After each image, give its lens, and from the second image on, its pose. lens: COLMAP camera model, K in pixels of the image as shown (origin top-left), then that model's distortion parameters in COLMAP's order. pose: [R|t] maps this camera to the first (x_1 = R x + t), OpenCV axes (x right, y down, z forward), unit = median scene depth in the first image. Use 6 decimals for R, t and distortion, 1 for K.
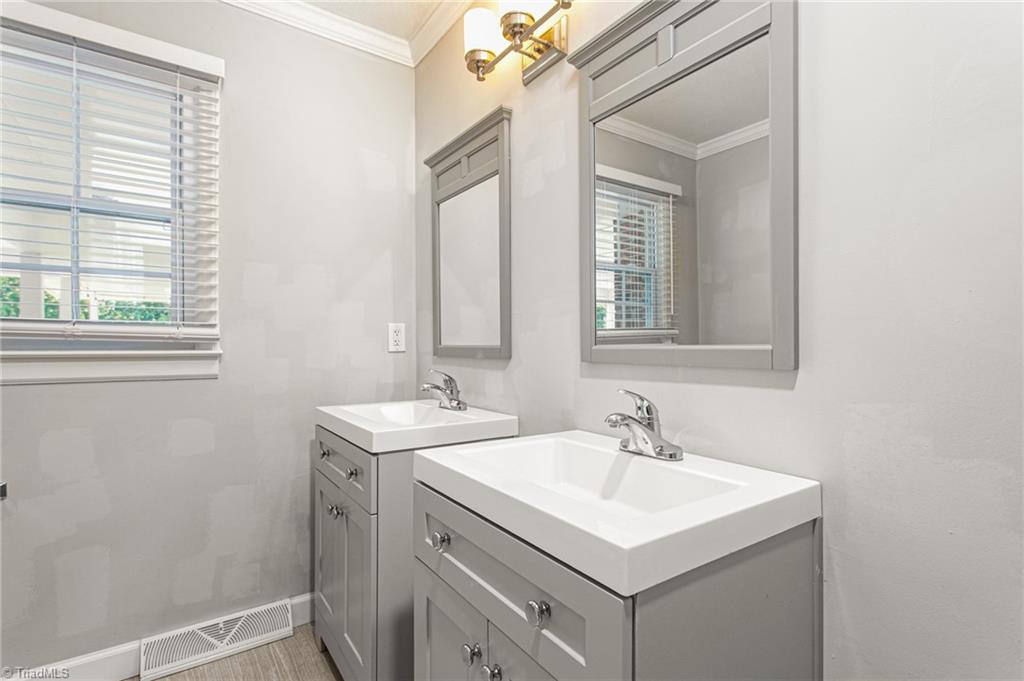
lens RADIAL K [[495.7, 0, 514.1], [0, 495.7, 343.1], [0, 0, 1]] dist [0.005966, -0.000498]
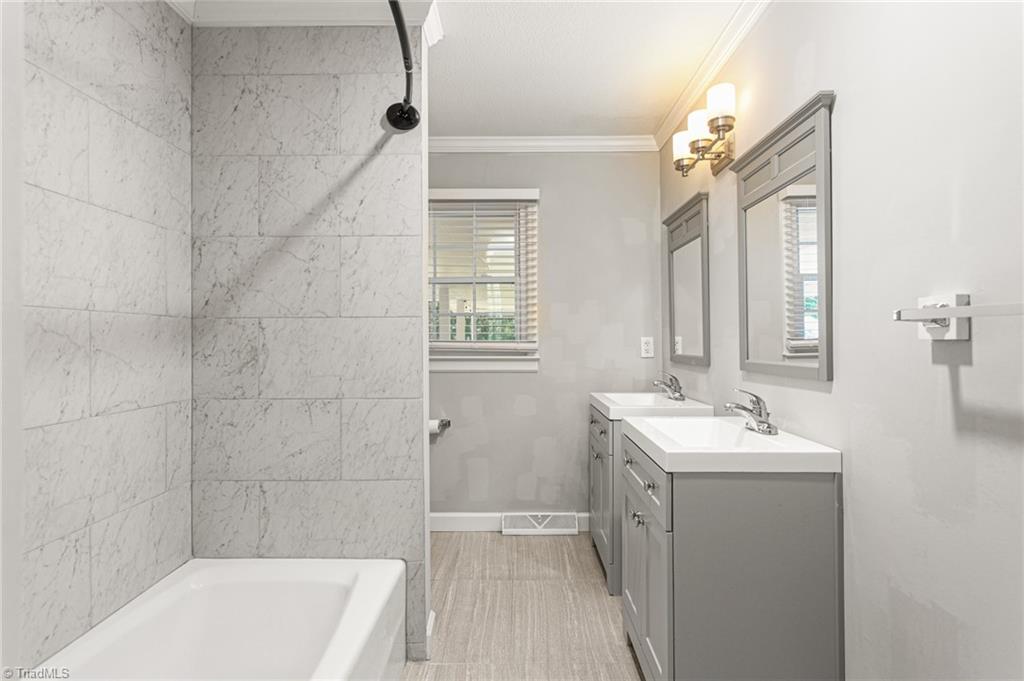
lens RADIAL K [[495.7, 0, 512.7], [0, 495.7, 339.5], [0, 0, 1]] dist [0.005966, -0.000498]
pose [[0.815804, -0.004708, -0.578309, 0.324612], [0.003170, 0.999988, -0.003670, -0.036575], [0.578320, 0.001161, 0.815809, -0.445166]]
